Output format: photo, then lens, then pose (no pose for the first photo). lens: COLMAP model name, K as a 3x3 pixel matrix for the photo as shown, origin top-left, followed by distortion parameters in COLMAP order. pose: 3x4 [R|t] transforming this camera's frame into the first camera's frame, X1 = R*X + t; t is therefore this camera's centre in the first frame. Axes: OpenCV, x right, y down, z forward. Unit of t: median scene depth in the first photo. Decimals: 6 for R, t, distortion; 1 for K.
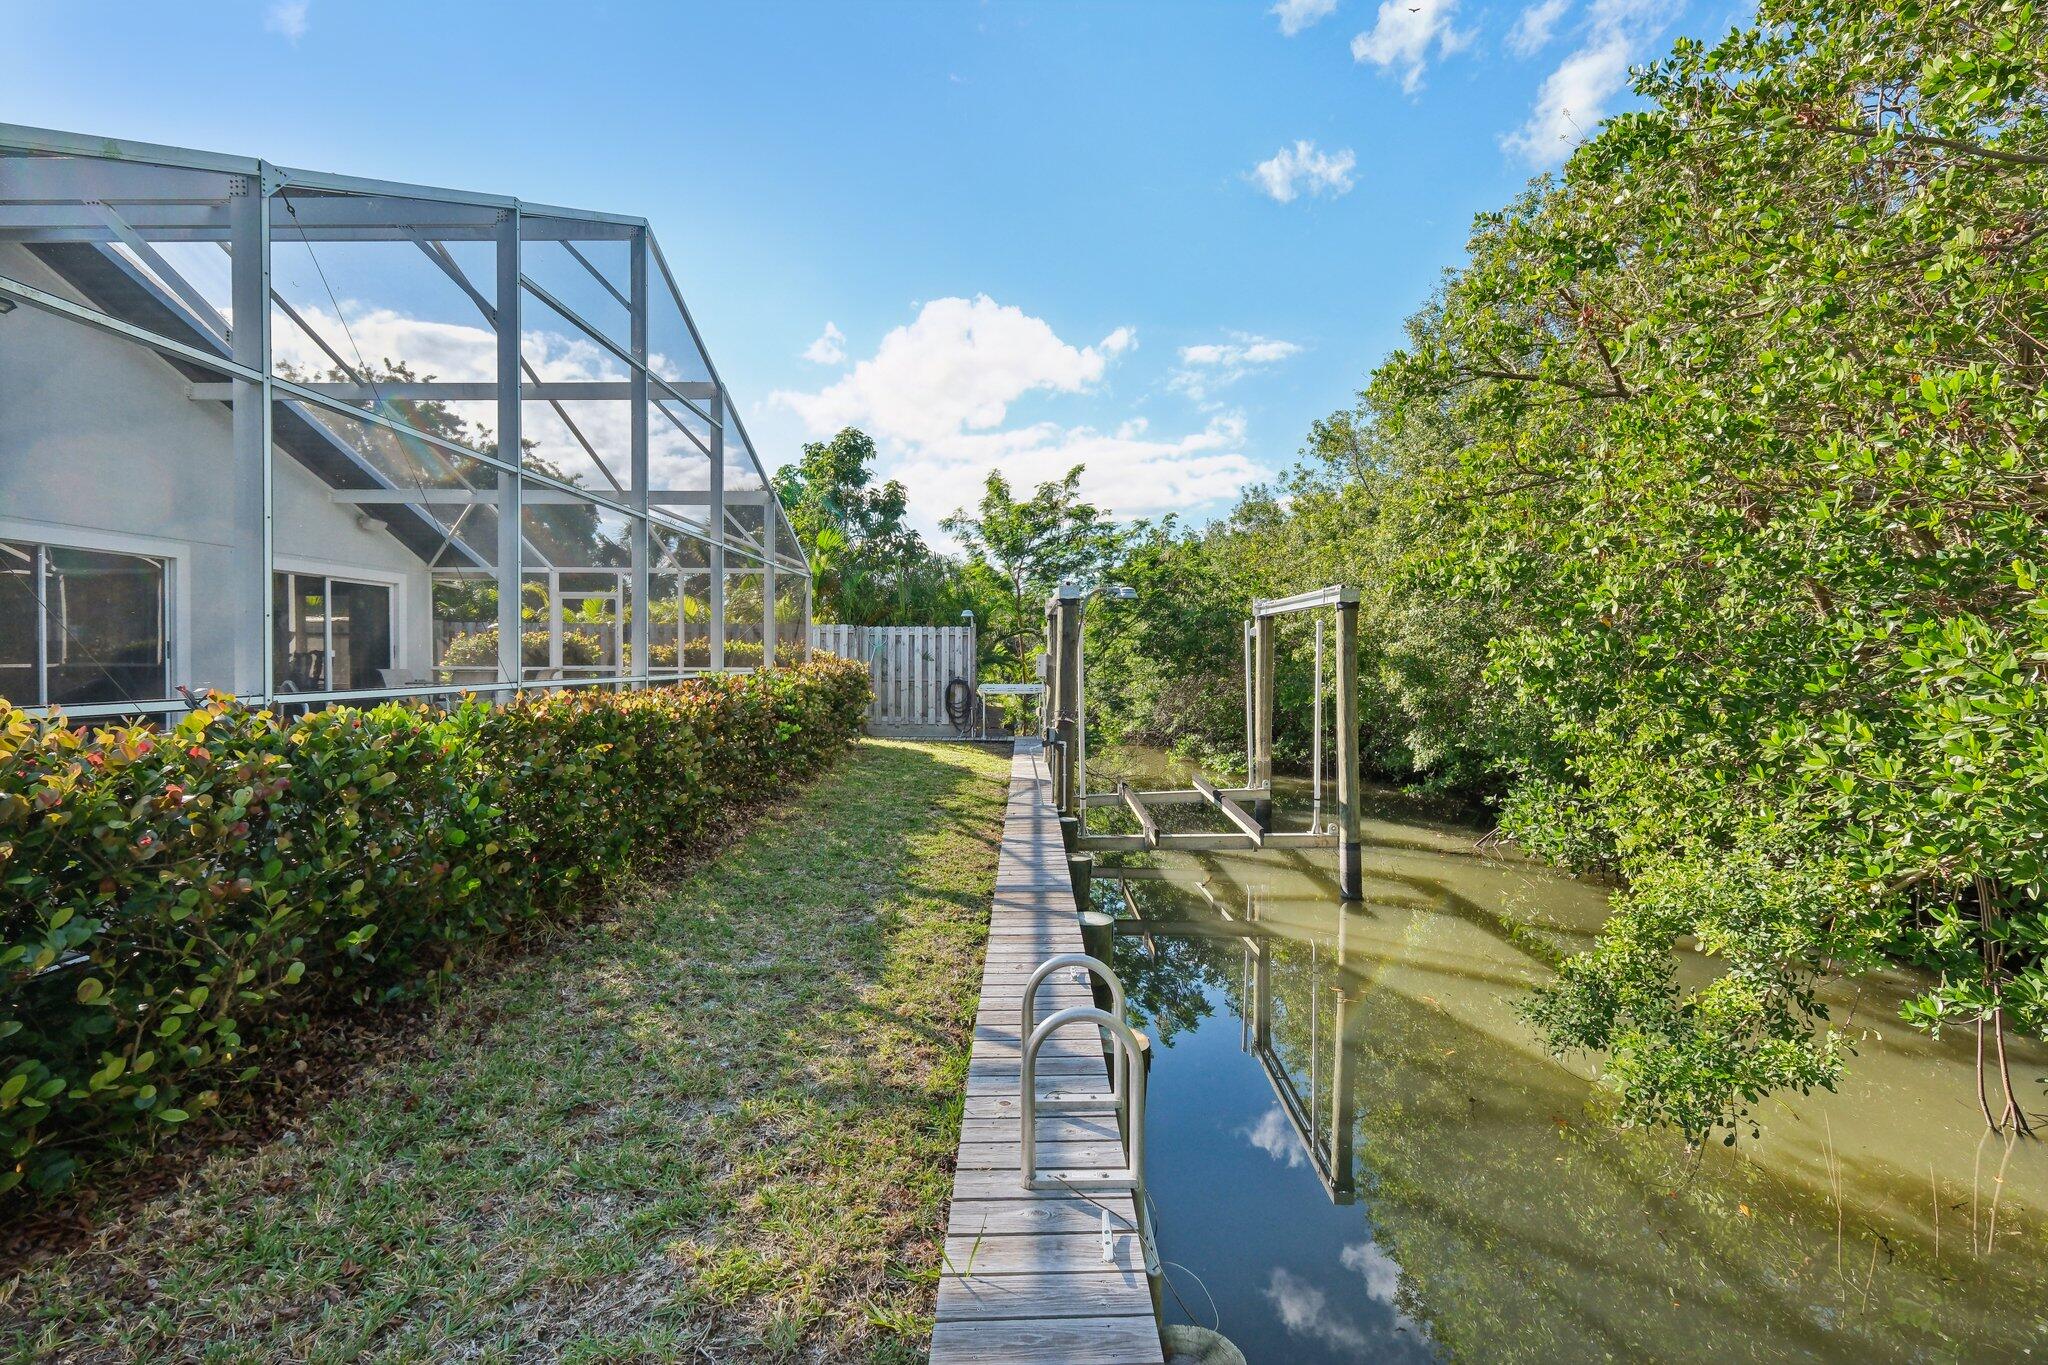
lens RADIAL K [[890.6, 0, 1031.2], [0, 890.6, 677.1], [0, 0, 1]] dist [-0.011469, 0.000940]
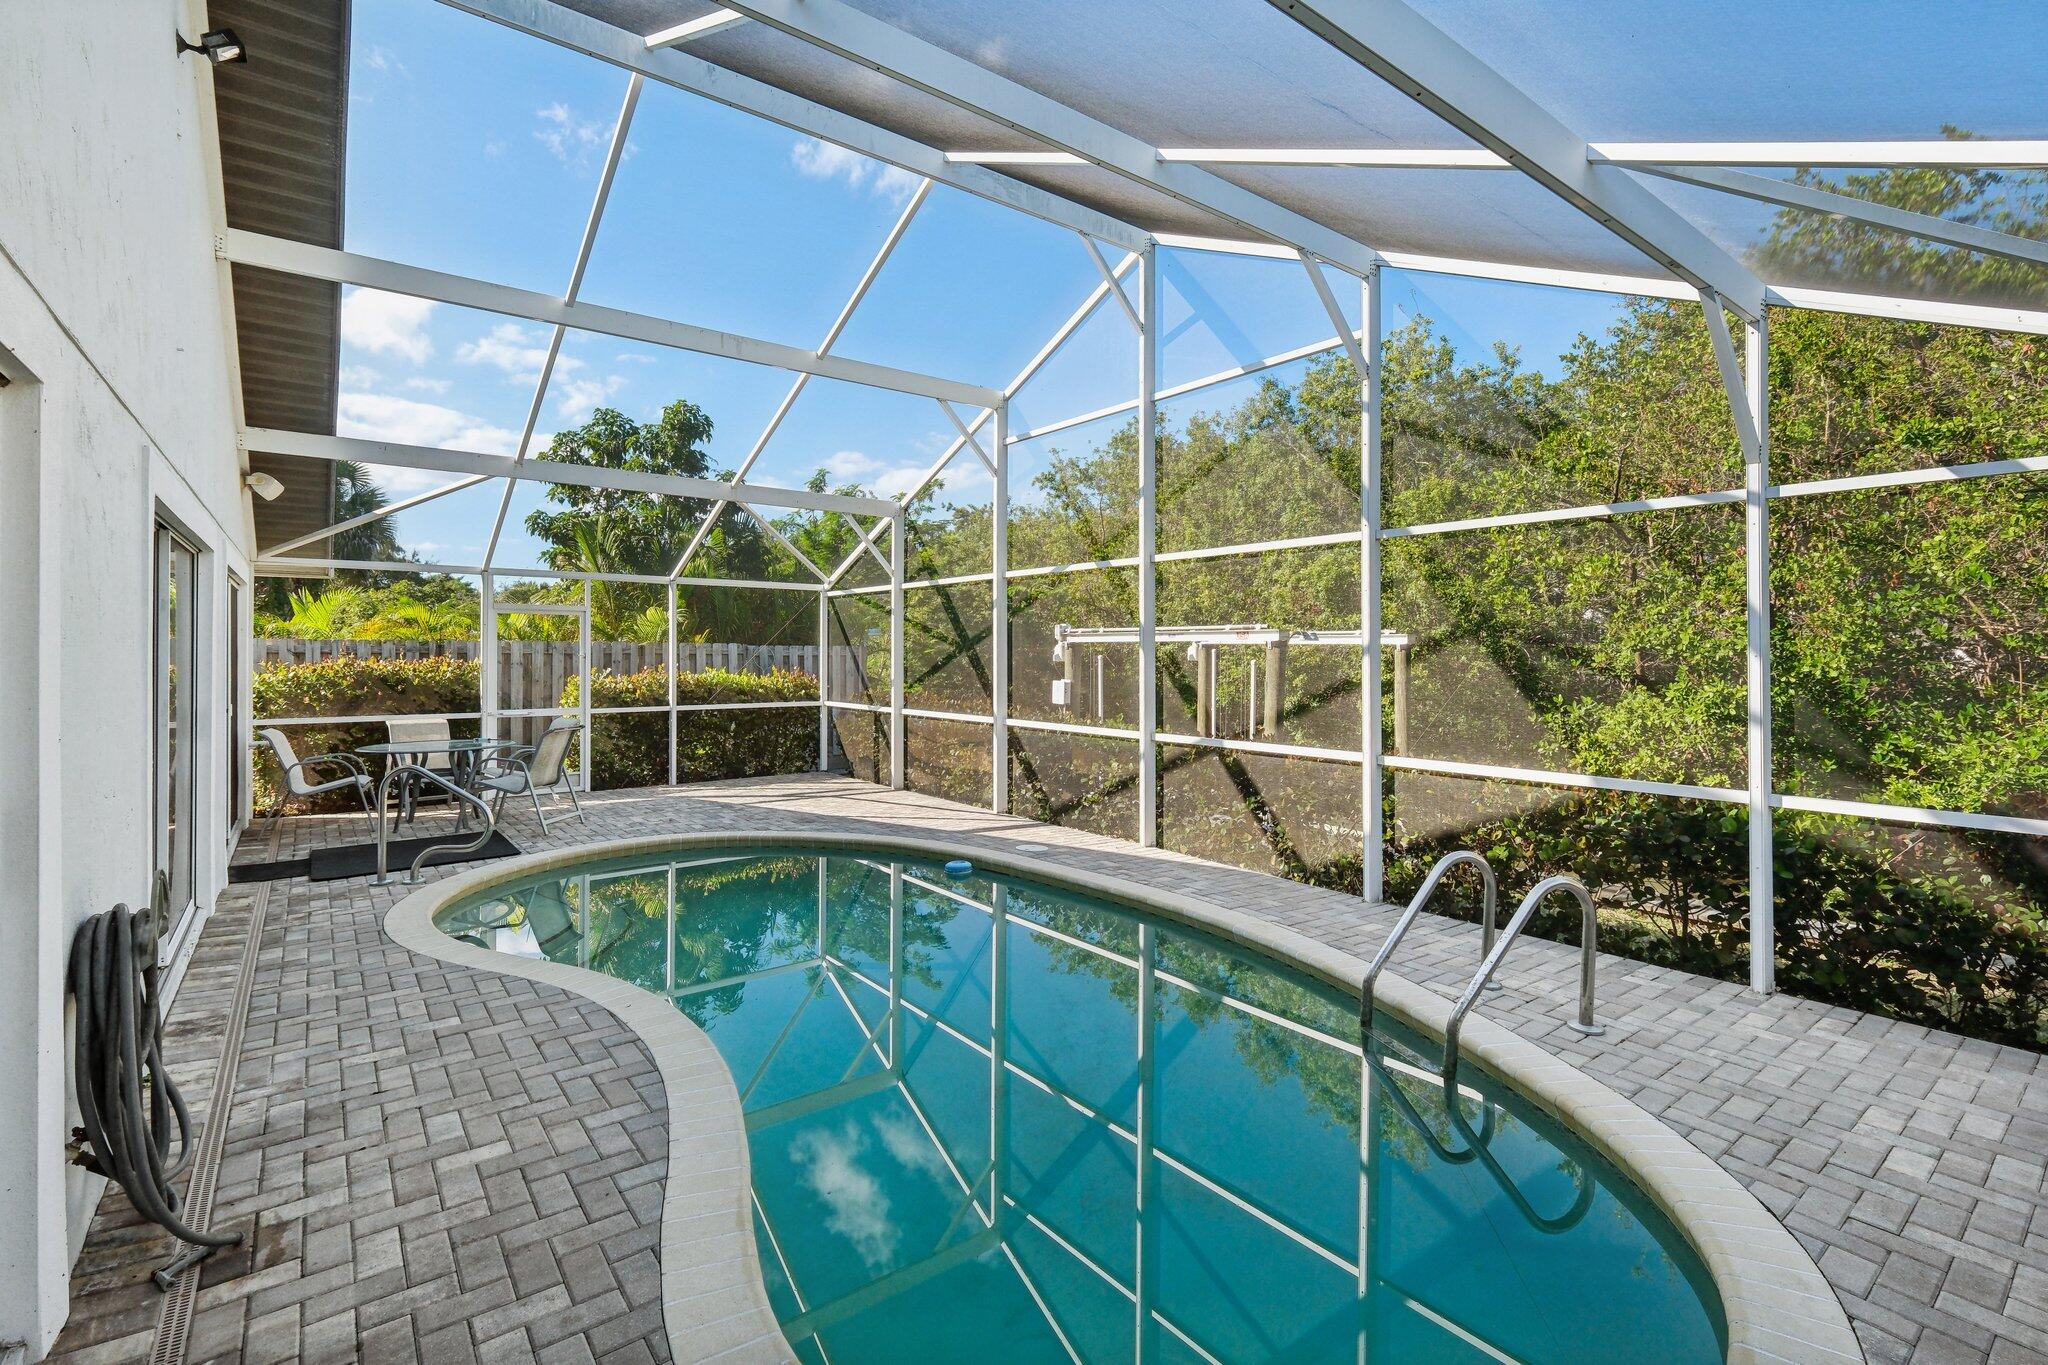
lens RADIAL K [[919.8, 0, 1027.1], [0, 919.8, 639.7], [0, 0, 1]] dist [-0.001999, -0.000304]
pose [[0.793786, 0.004578, 0.608180, -0.591585], [0.017295, 0.999397, -0.030095, -0.036252], [-0.607951, 0.034407, 0.793228, 0.172241]]
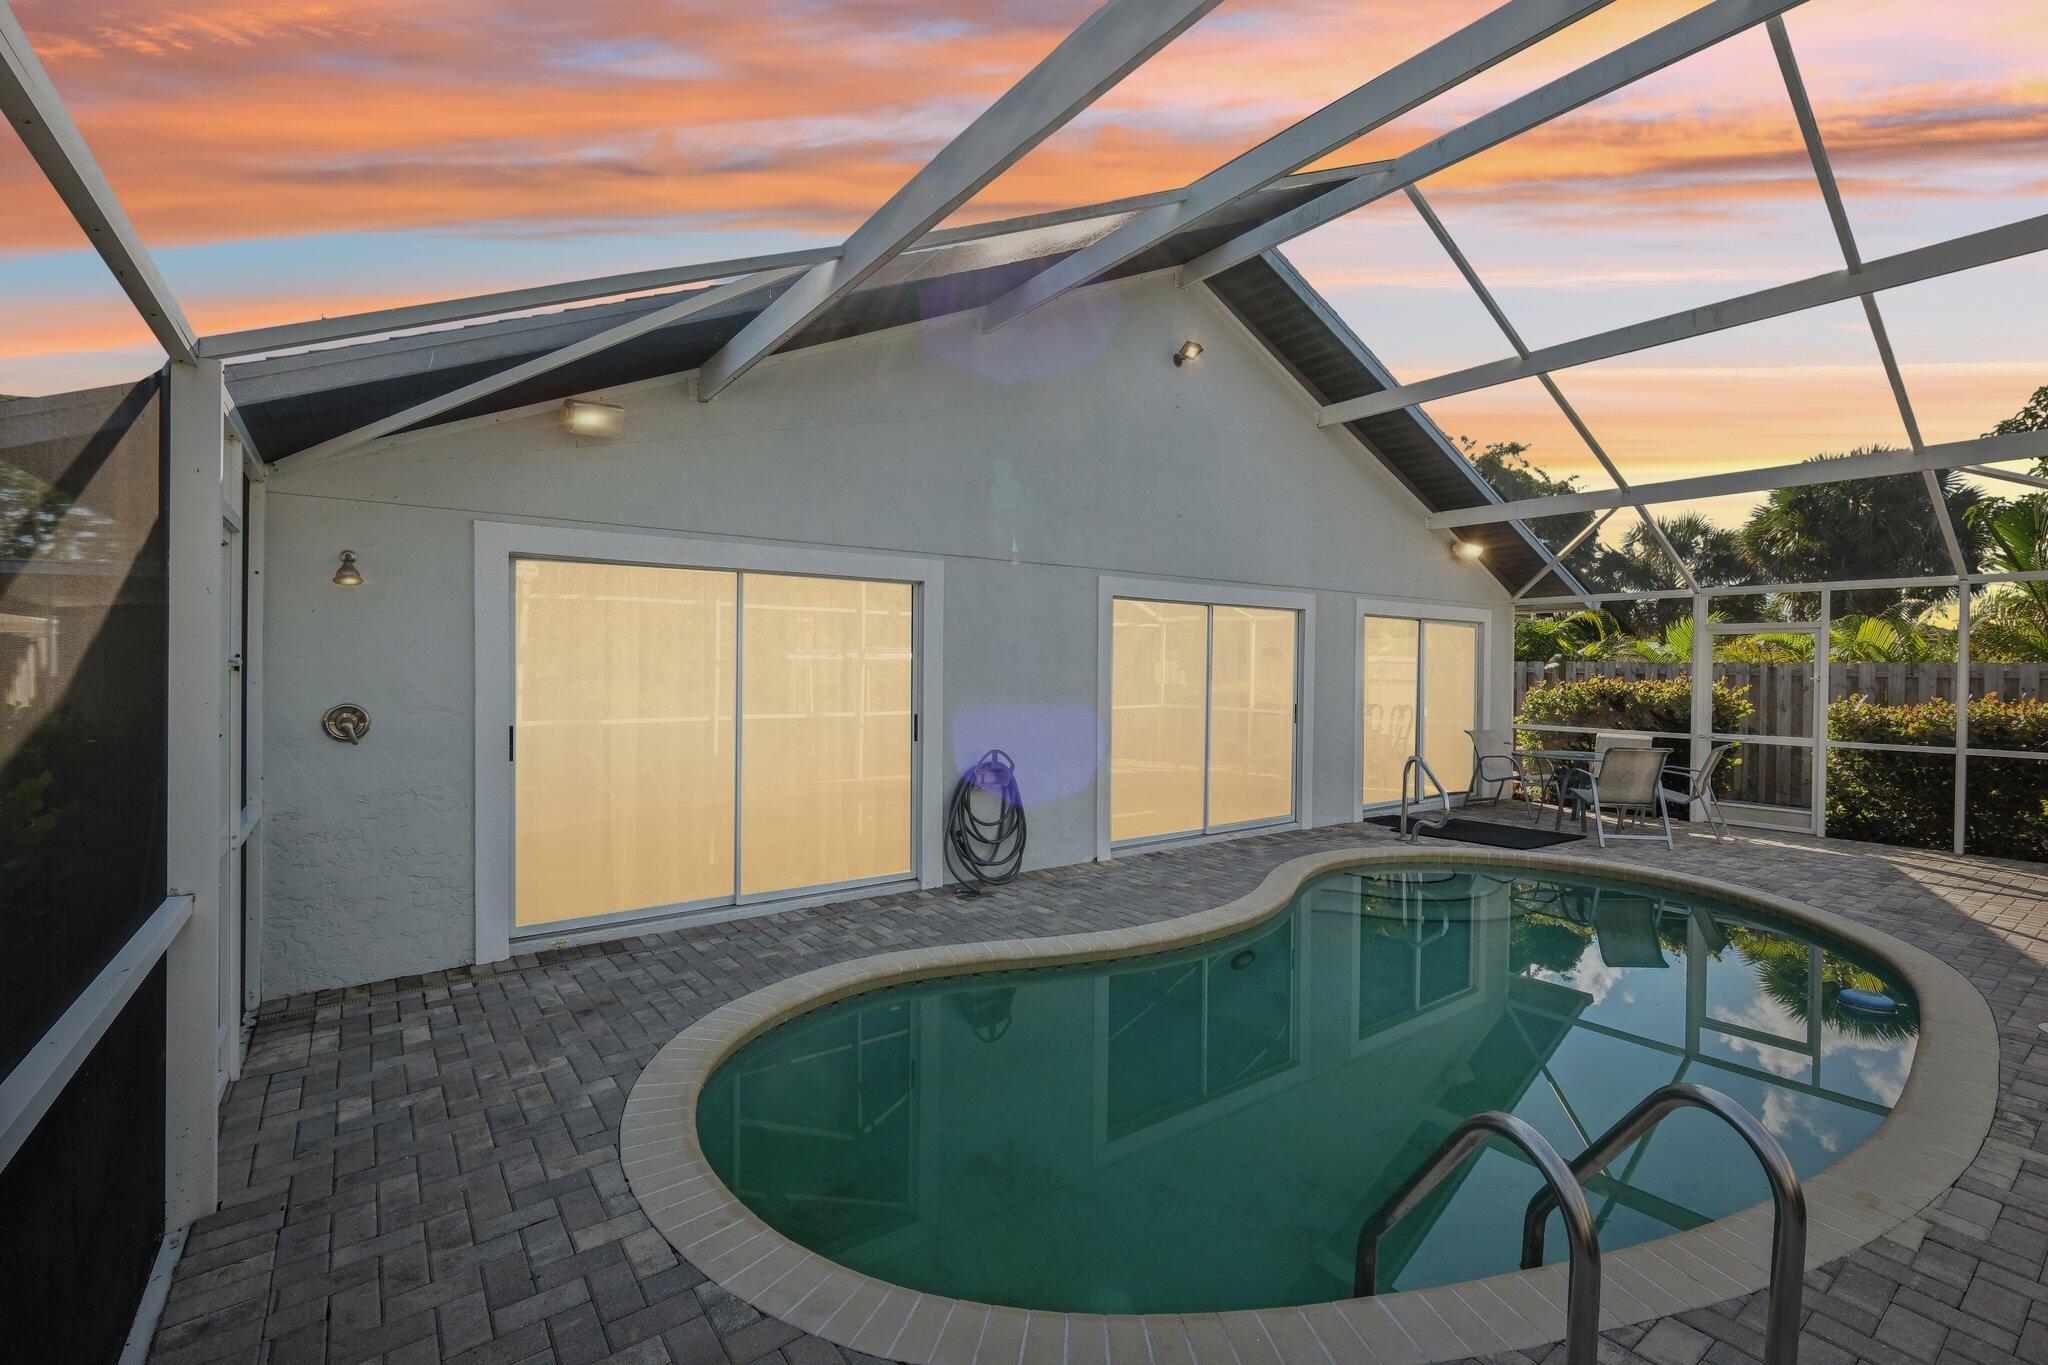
lens RADIAL K [[905.3, 0, 1019.9], [0, 905.3, 671.6], [0, 0, 1]] dist [-0.003786, -0.000358]
pose [[0.587445, 0.004598, -0.809251, -0.261275], [-0.026625, 0.999552, -0.013649, -0.033861], [0.808826, 0.029564, 0.587304, 0.157238]]
